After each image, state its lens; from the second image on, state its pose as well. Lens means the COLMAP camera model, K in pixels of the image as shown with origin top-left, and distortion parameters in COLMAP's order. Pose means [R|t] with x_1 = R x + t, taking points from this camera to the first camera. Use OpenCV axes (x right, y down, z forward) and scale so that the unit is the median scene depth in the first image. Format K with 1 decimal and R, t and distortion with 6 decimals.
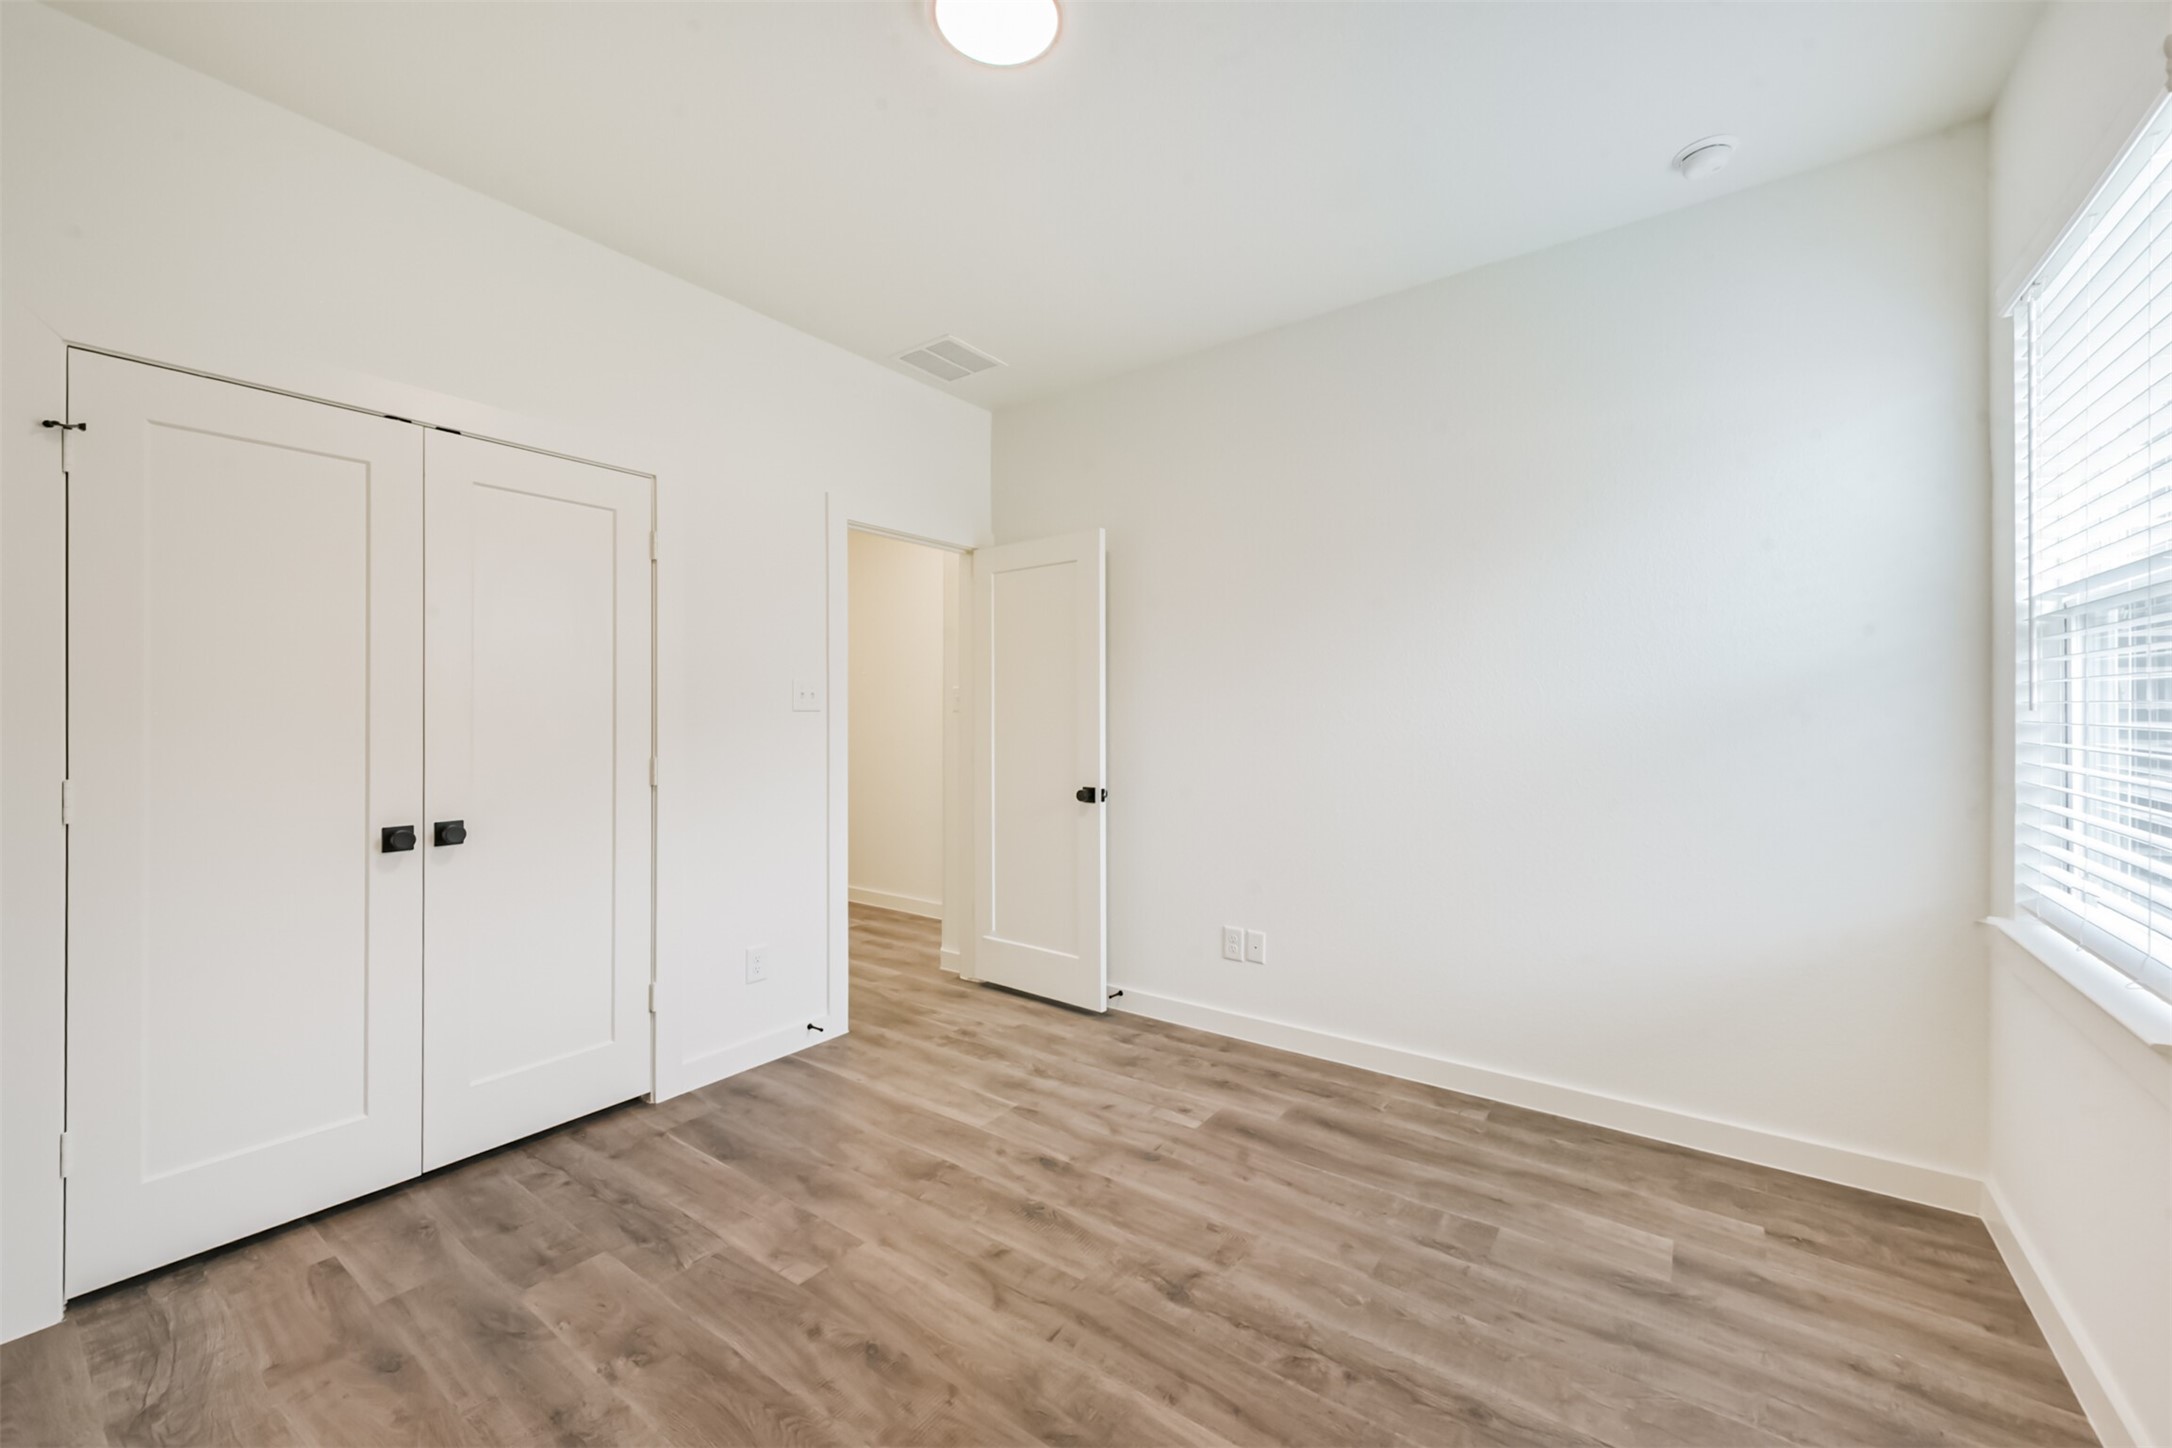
lens RADIAL K [[854.8, 0, 1088.0], [0, 854.8, 734.7], [0, 0, 1]] dist [0.000360, -0.000486]
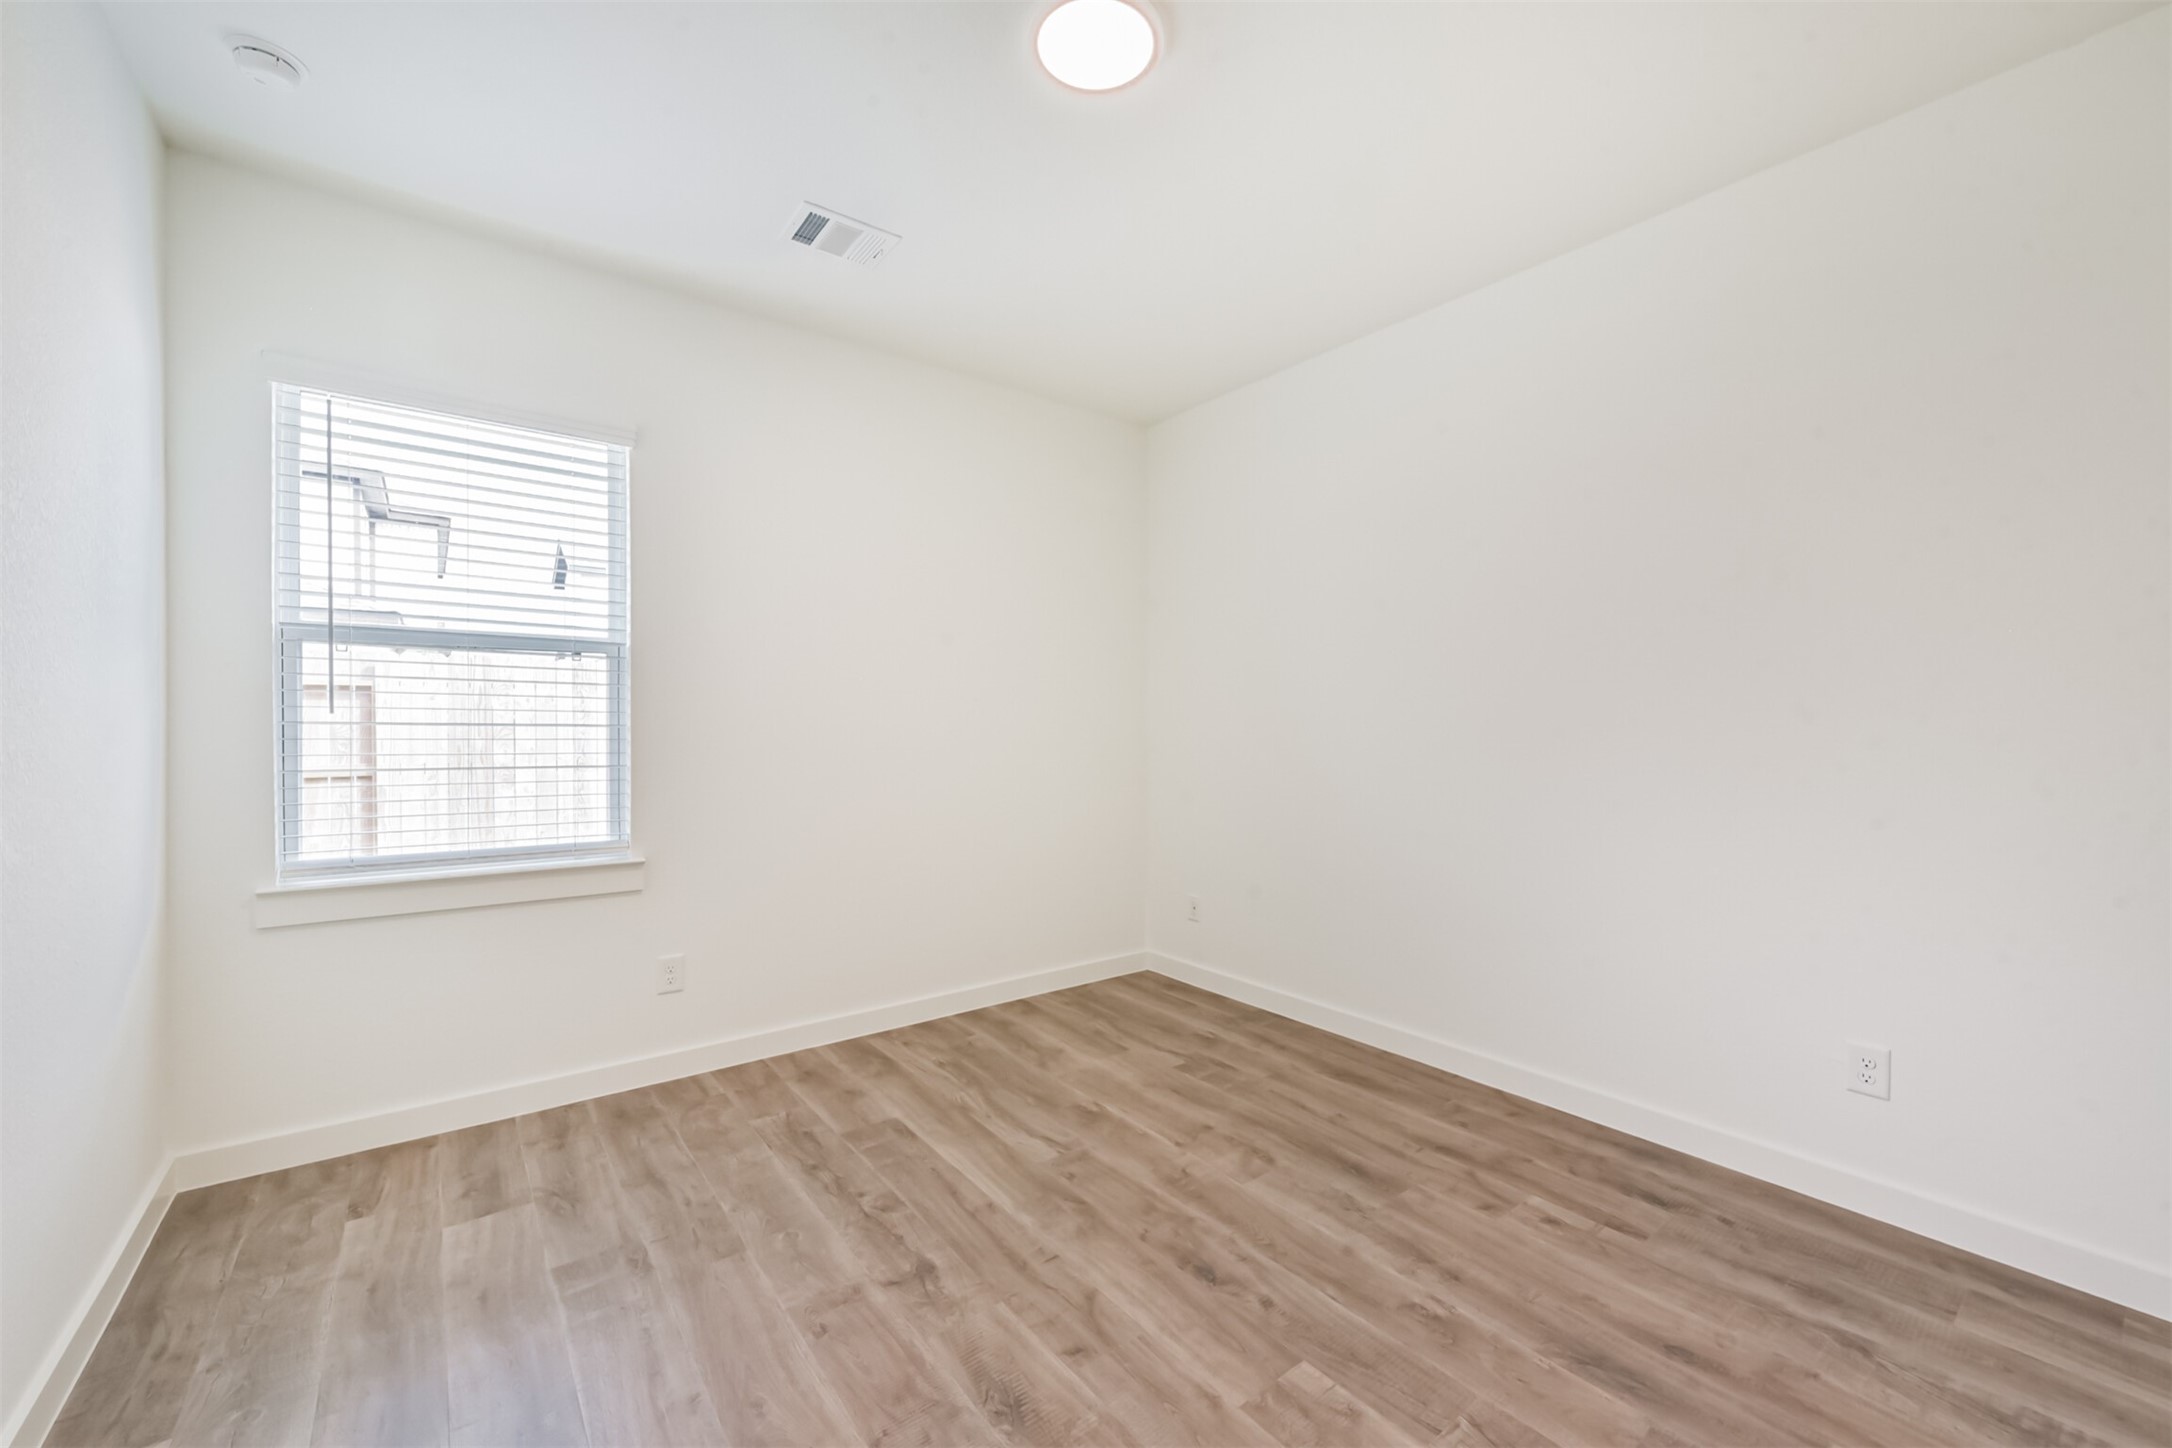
lens RADIAL K [[854.8, 0, 1088.0], [0, 854.8, 734.7], [0, 0, 1]] dist [0.000360, -0.000486]
pose [[-0.959619, -0.002796, 0.281290, -0.379159], [0.006912, 0.999414, 0.033515, -0.032101], [-0.281219, 0.034106, -0.959037, 1.926037]]
